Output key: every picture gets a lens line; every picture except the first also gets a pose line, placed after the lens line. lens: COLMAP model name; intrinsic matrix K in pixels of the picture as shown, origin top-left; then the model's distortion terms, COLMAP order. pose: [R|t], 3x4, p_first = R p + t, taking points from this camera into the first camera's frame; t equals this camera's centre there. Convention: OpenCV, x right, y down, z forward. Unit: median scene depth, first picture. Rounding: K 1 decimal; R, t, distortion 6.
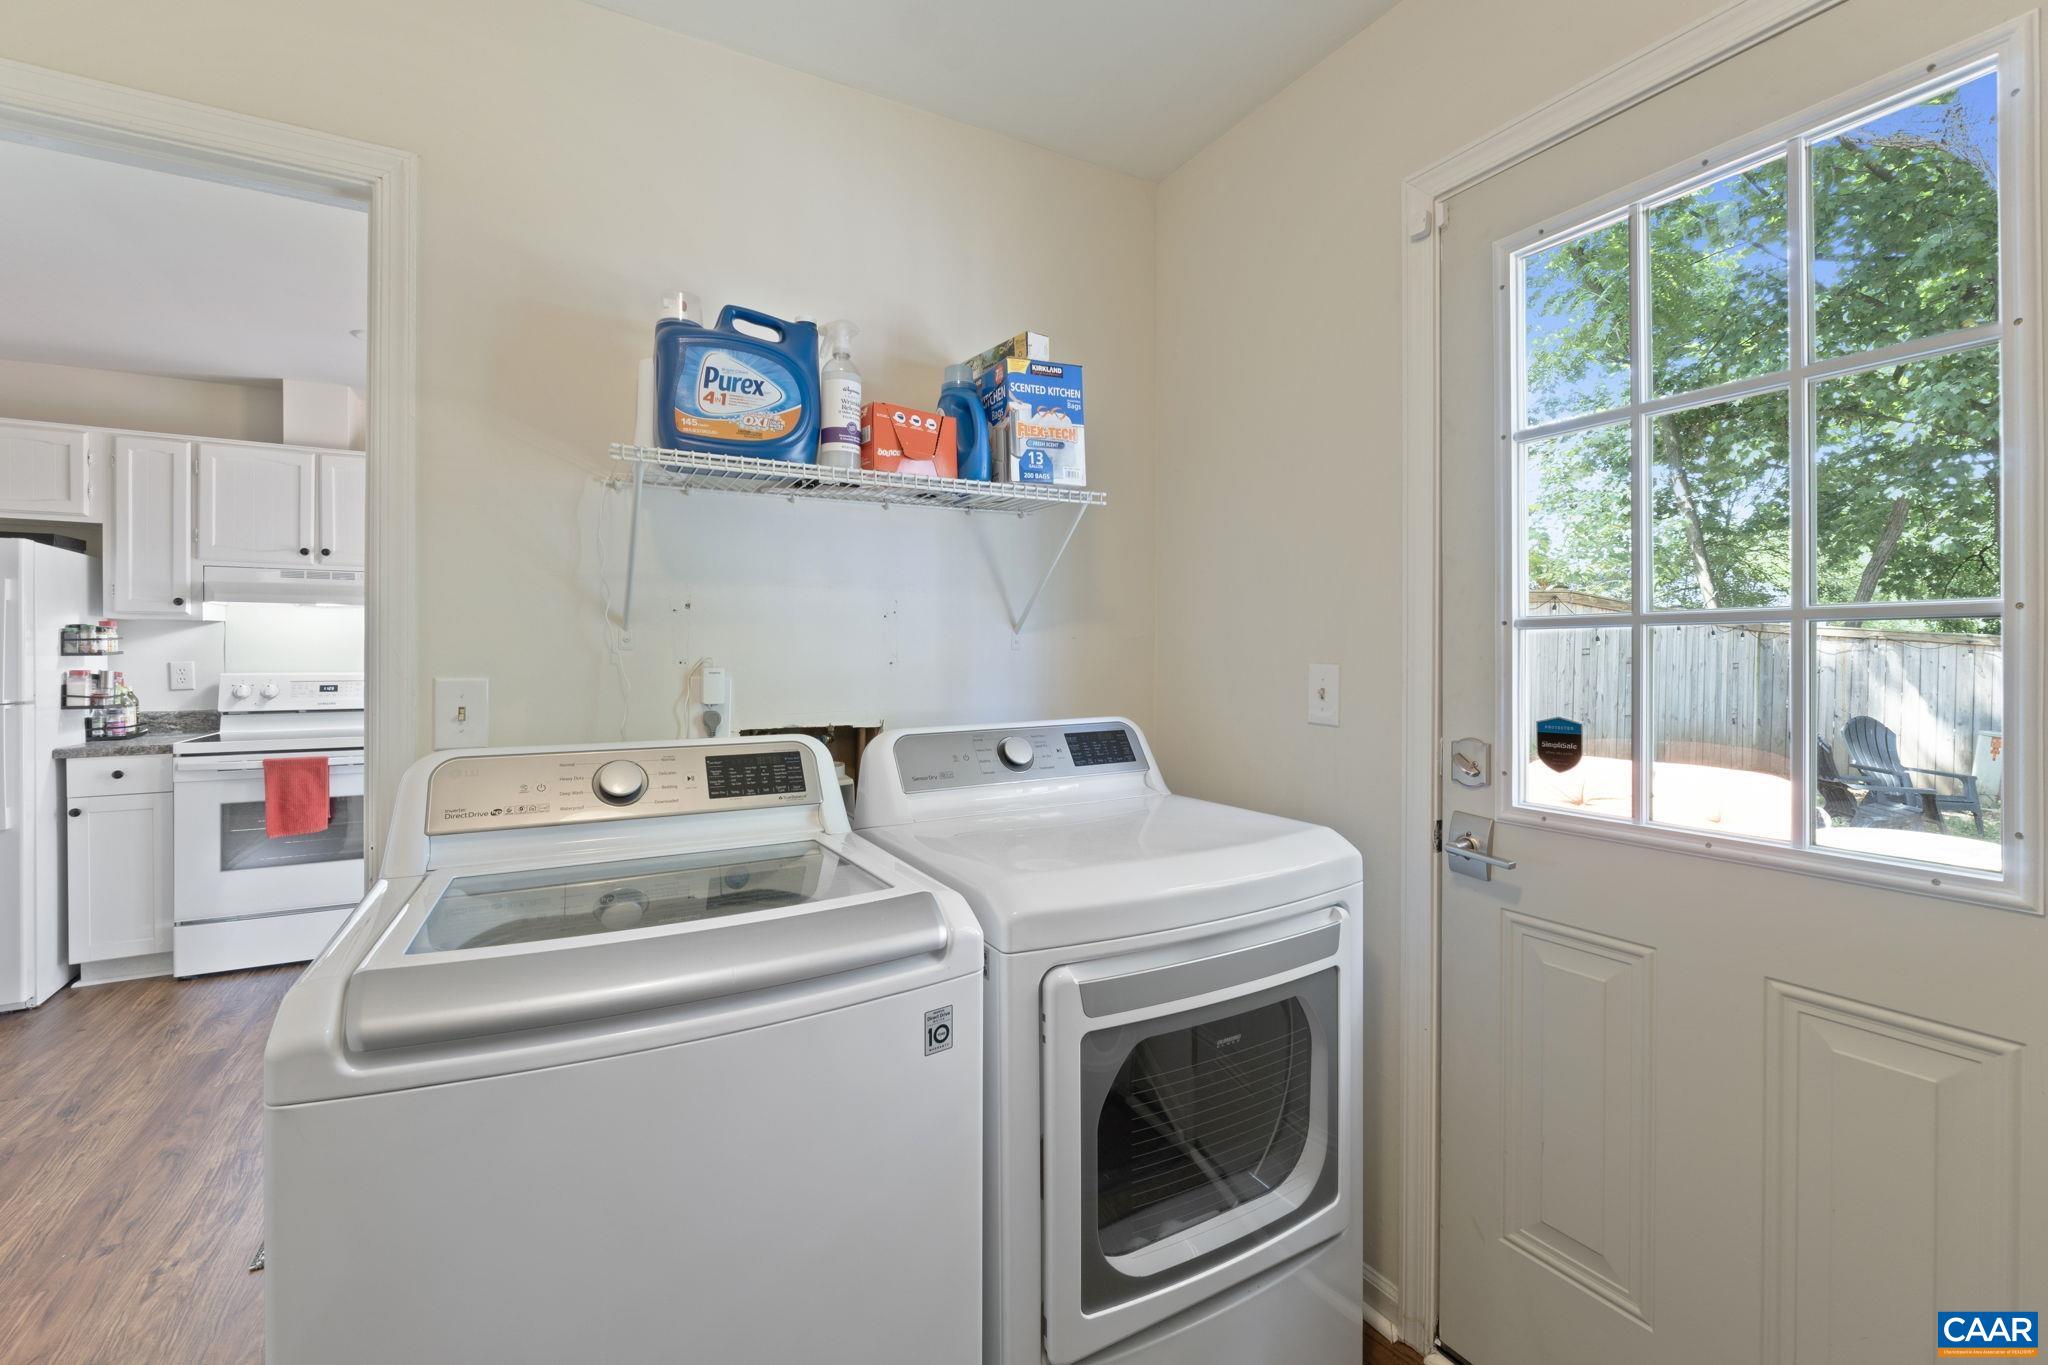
lens RADIAL K [[909.1, 0, 1016.9], [0, 909.1, 658.4], [0, 0, 1]] dist [-0.001923, 0.000219]
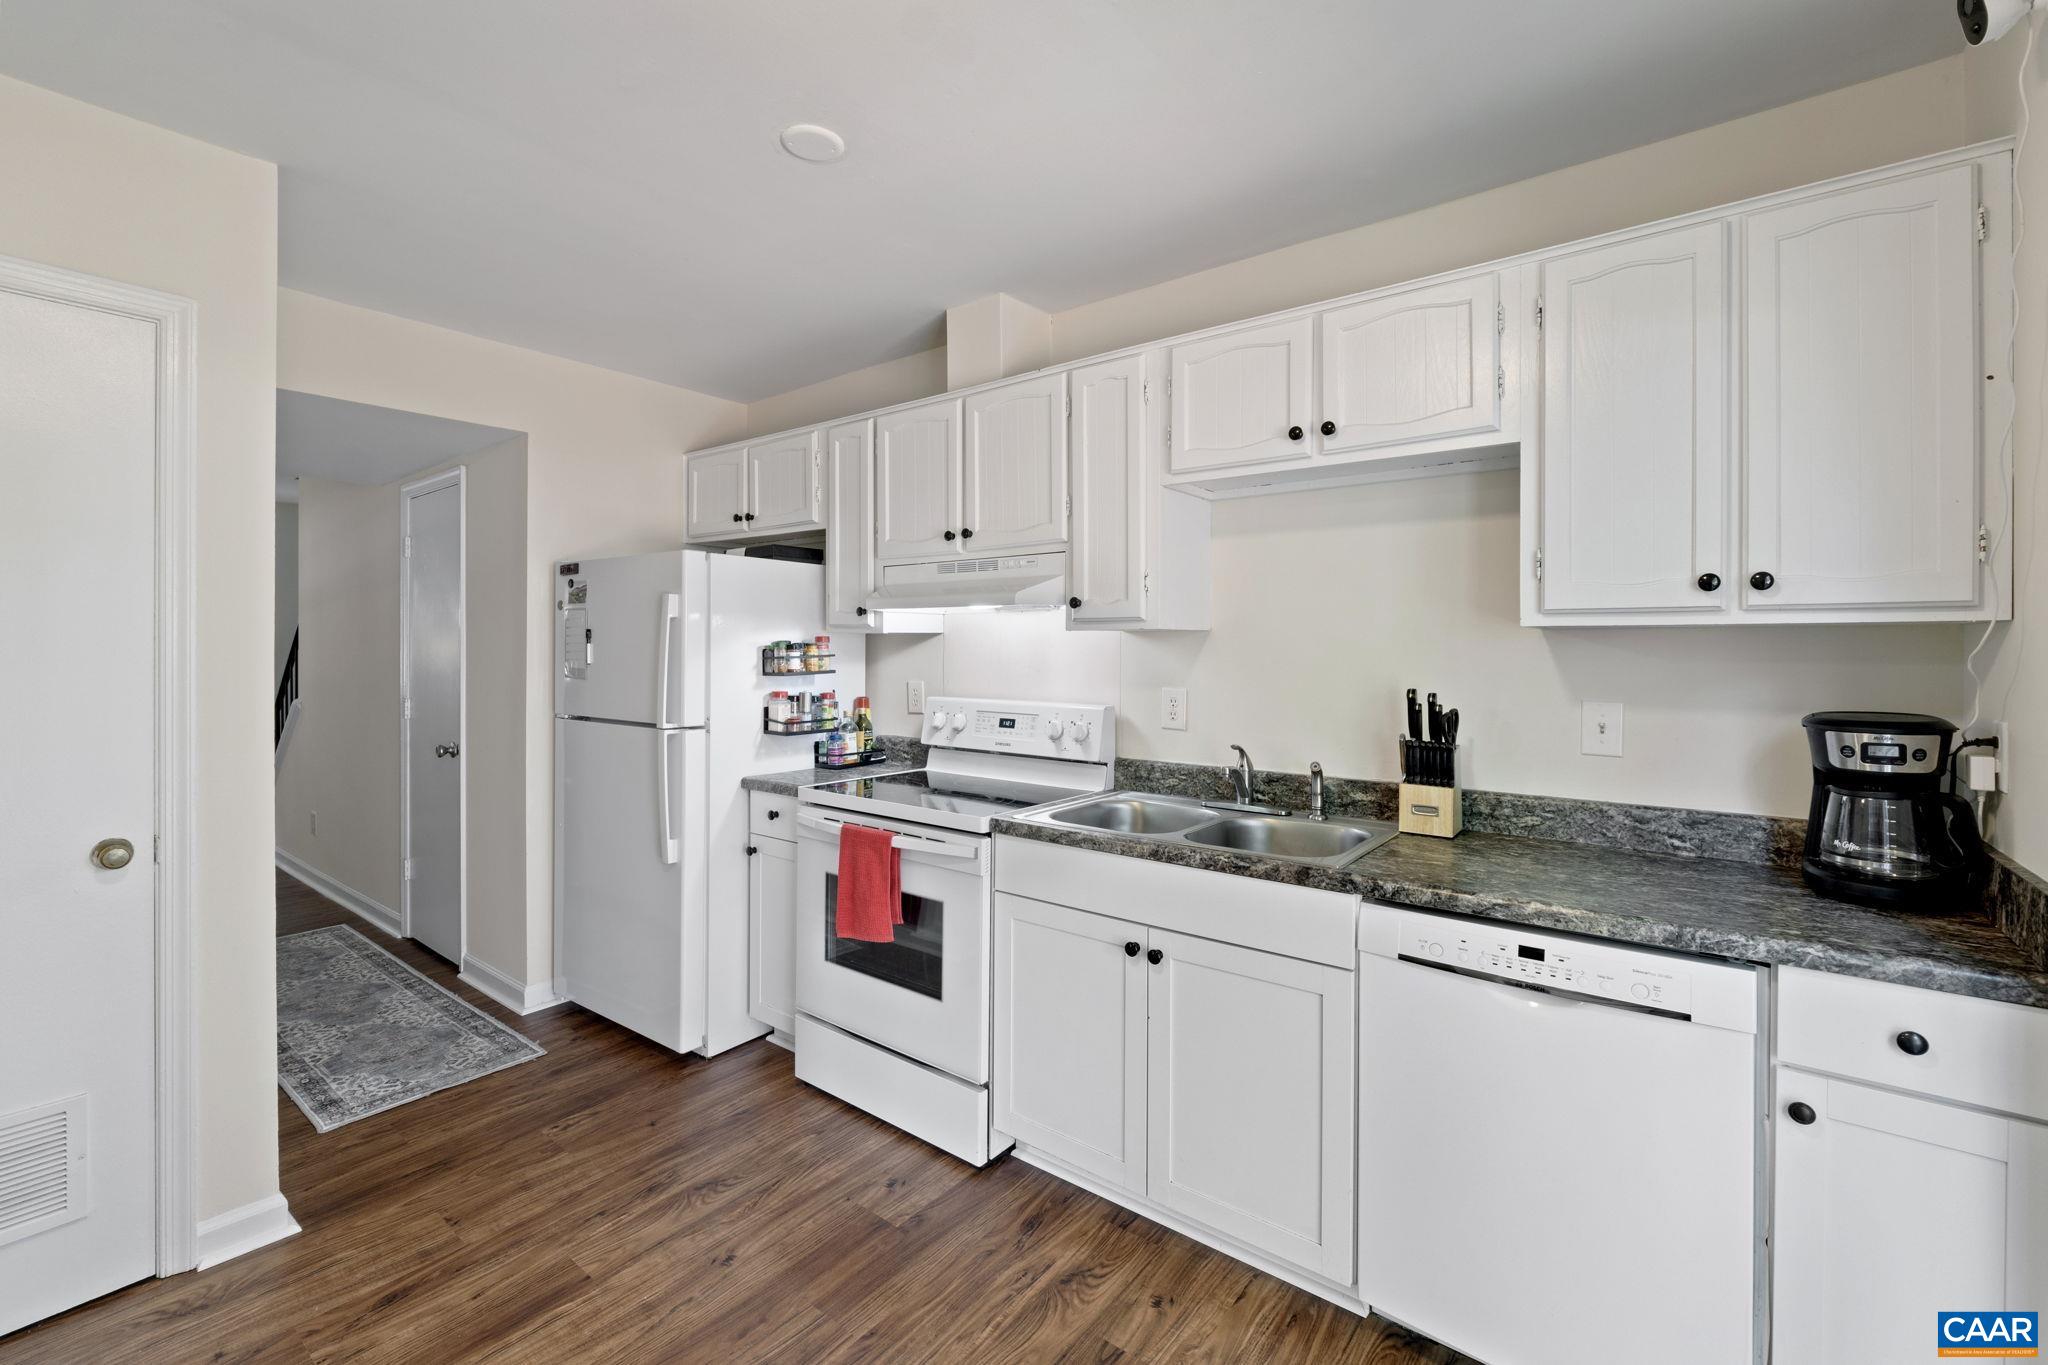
lens RADIAL K [[869.8, 0, 1015.2], [0, 869.8, 643.6], [0, 0, 1]] dist [-0.000927, 0.000156]
pose [[0.364727, -0.000690, -0.931114, -0.131895], [-0.004546, 0.999986, -0.002522, -0.033129], [0.931103, 0.005153, 0.364719, 0.879696]]
